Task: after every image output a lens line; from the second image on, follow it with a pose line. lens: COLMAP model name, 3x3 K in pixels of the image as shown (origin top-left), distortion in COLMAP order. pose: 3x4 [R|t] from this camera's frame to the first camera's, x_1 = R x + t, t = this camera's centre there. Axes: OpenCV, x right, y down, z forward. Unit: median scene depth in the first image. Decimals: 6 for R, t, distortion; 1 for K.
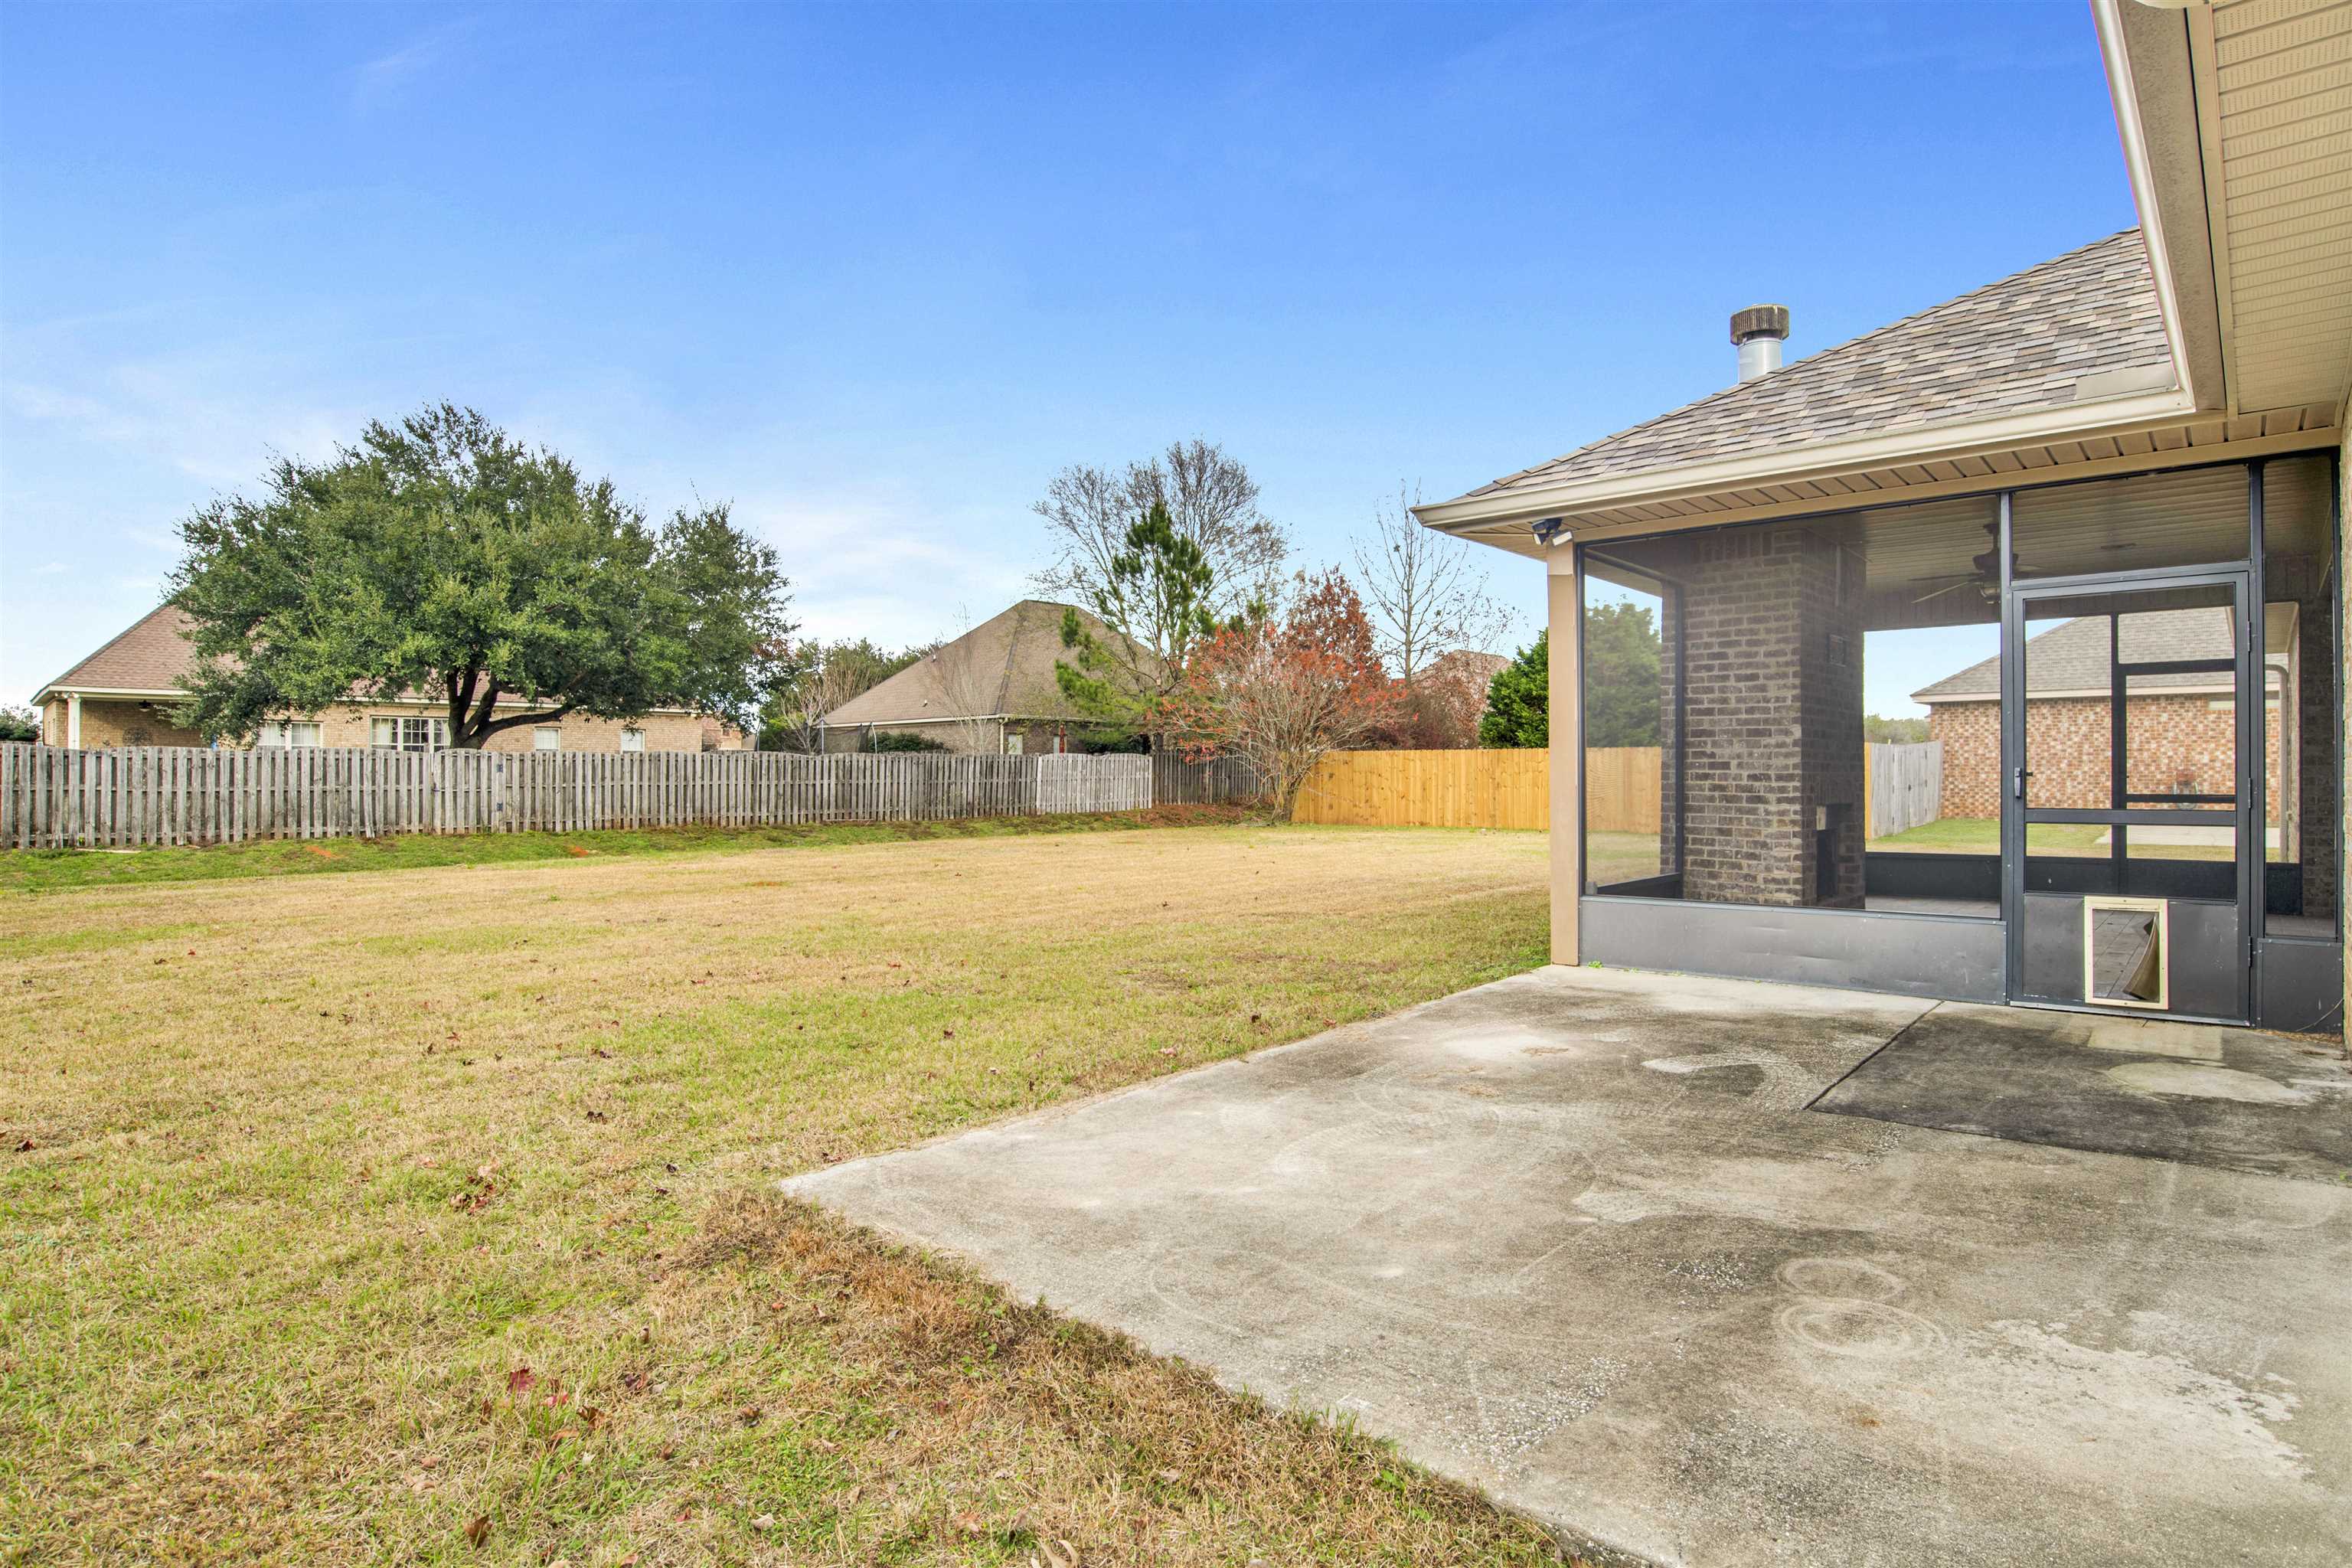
lens RADIAL K [[1197.3, 0, 1188.5], [0, 1197.3, 775.4], [0, 0, 1]] dist [-0.036741, 0.000739]
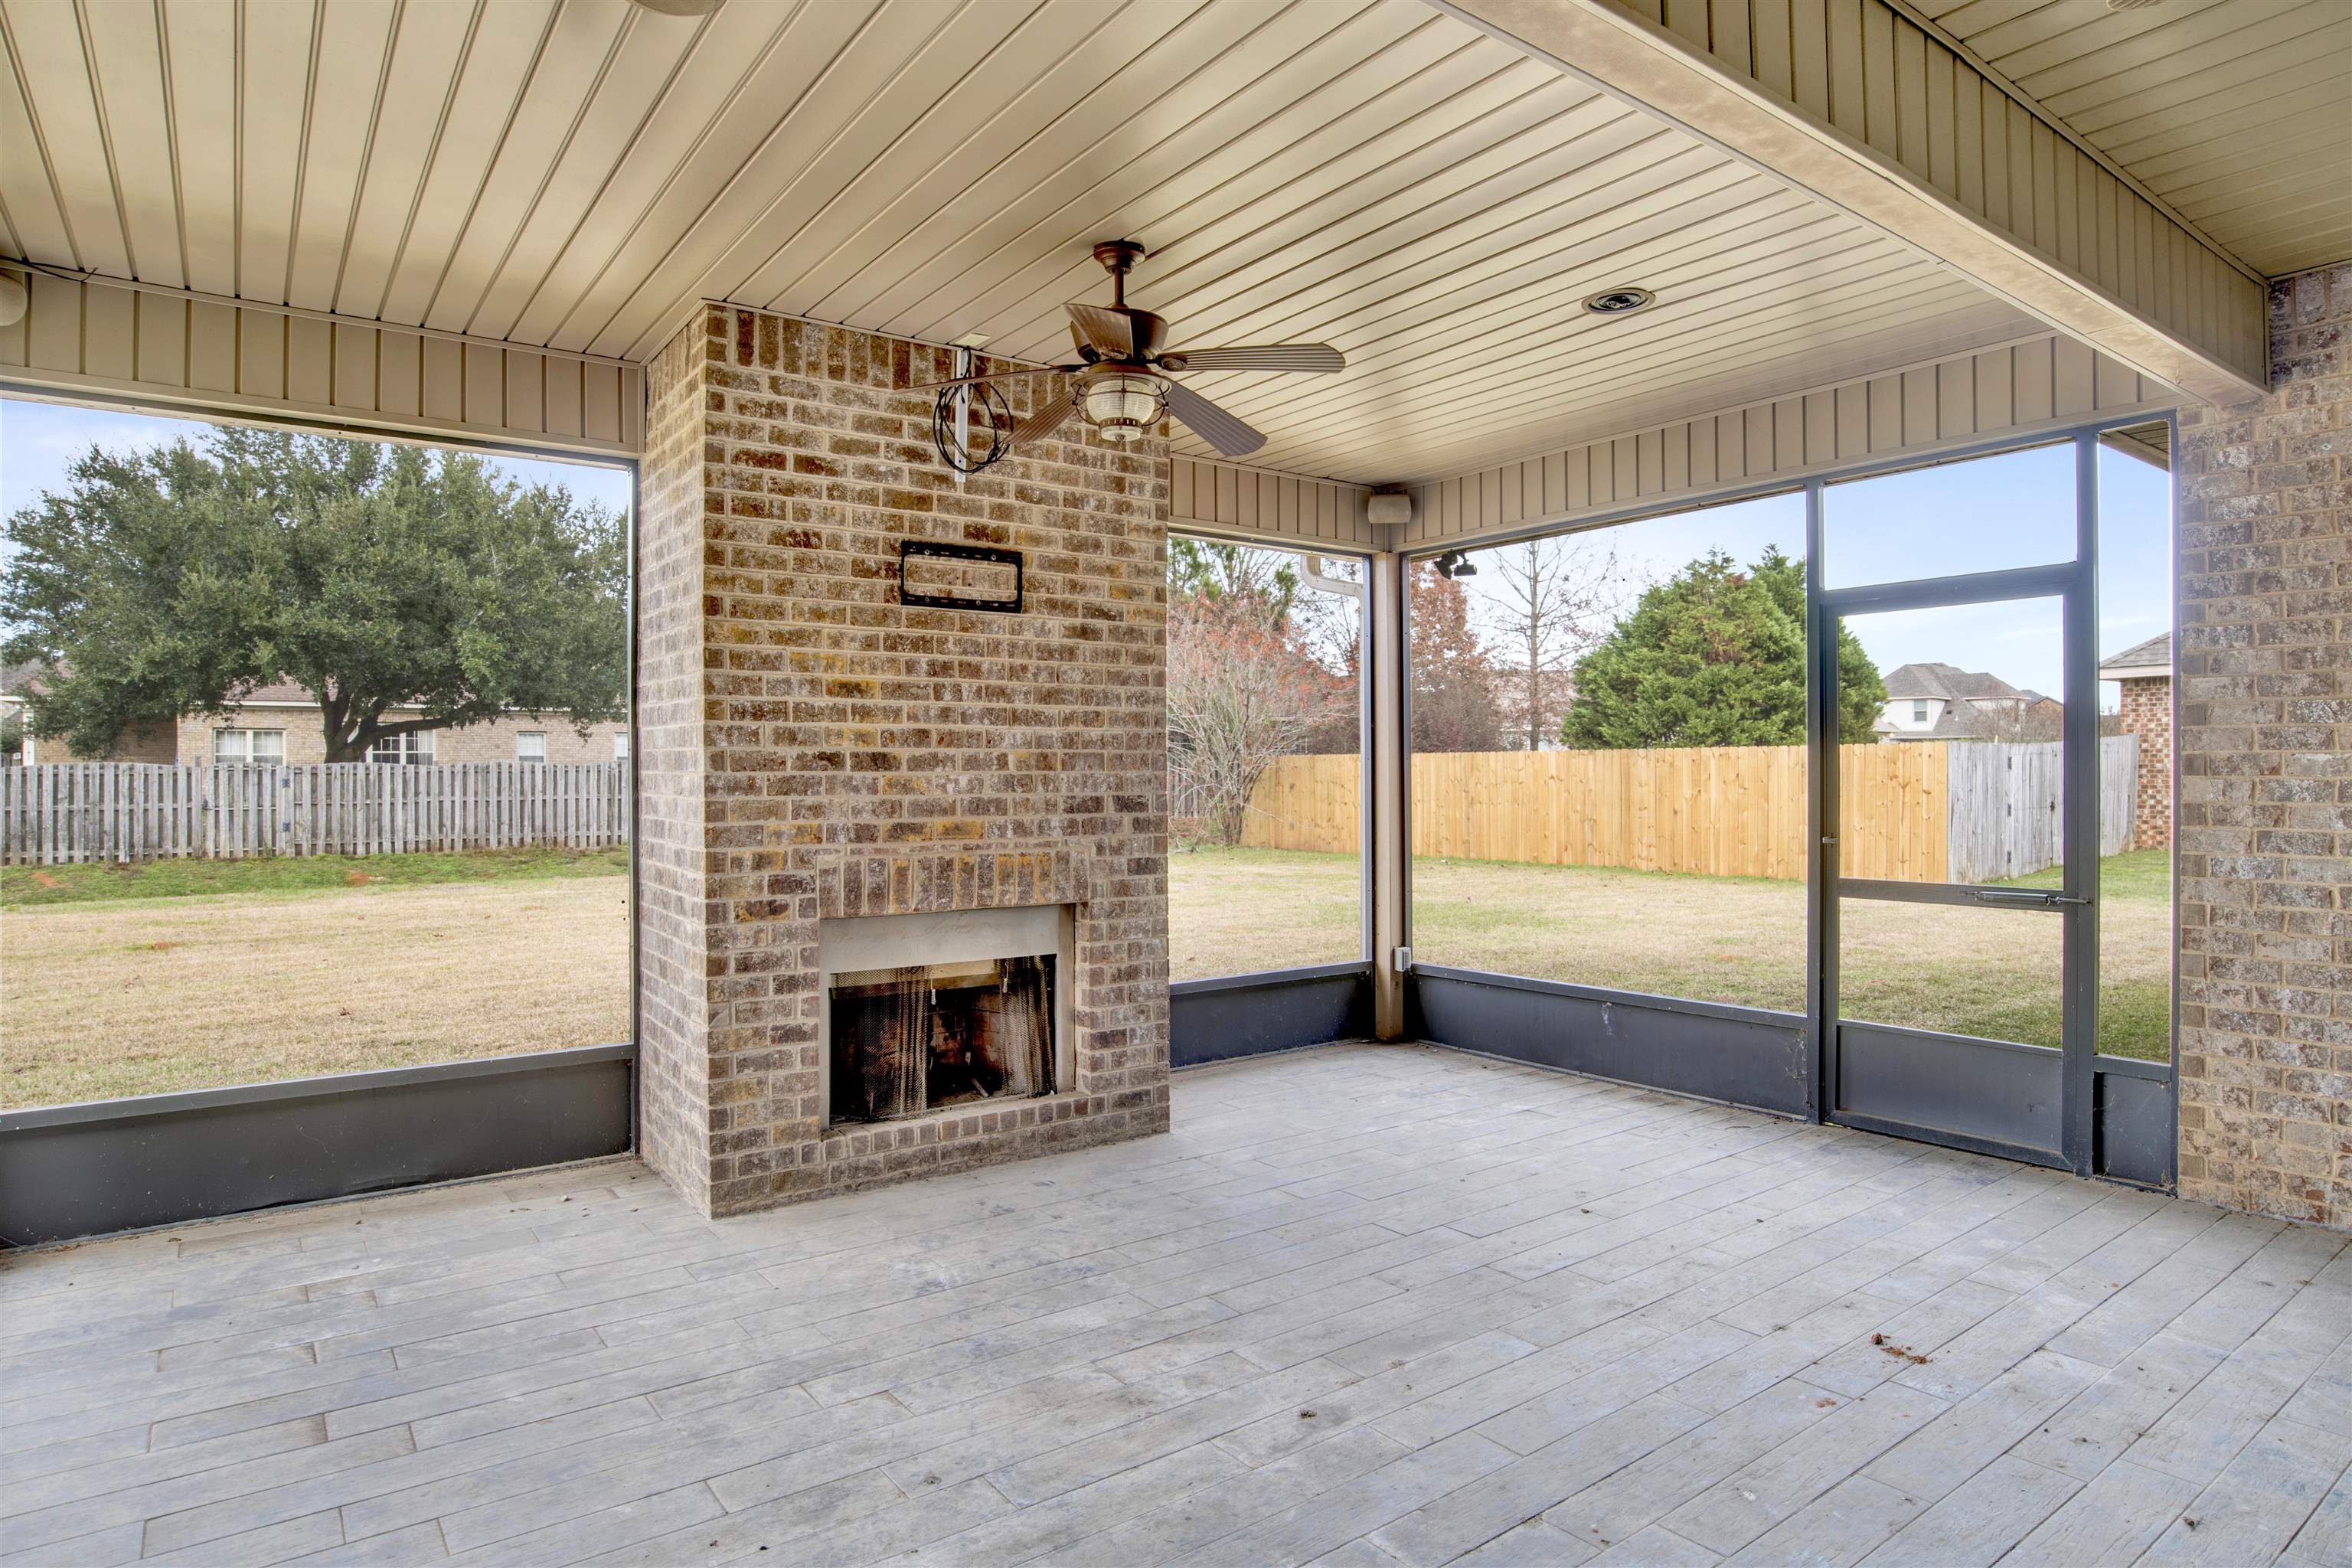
lens RADIAL K [[1308.5, 0, 1176.0], [0, 1308.5, 784.0], [0, 0, 1]] dist [-0.036196, 0.000487]
pose [[0.981518, -0.002977, -0.191349, 0.790983], [0.004422, 0.999965, 0.007124, -0.029145], [0.191321, -0.007839, 0.981496, 0.561325]]
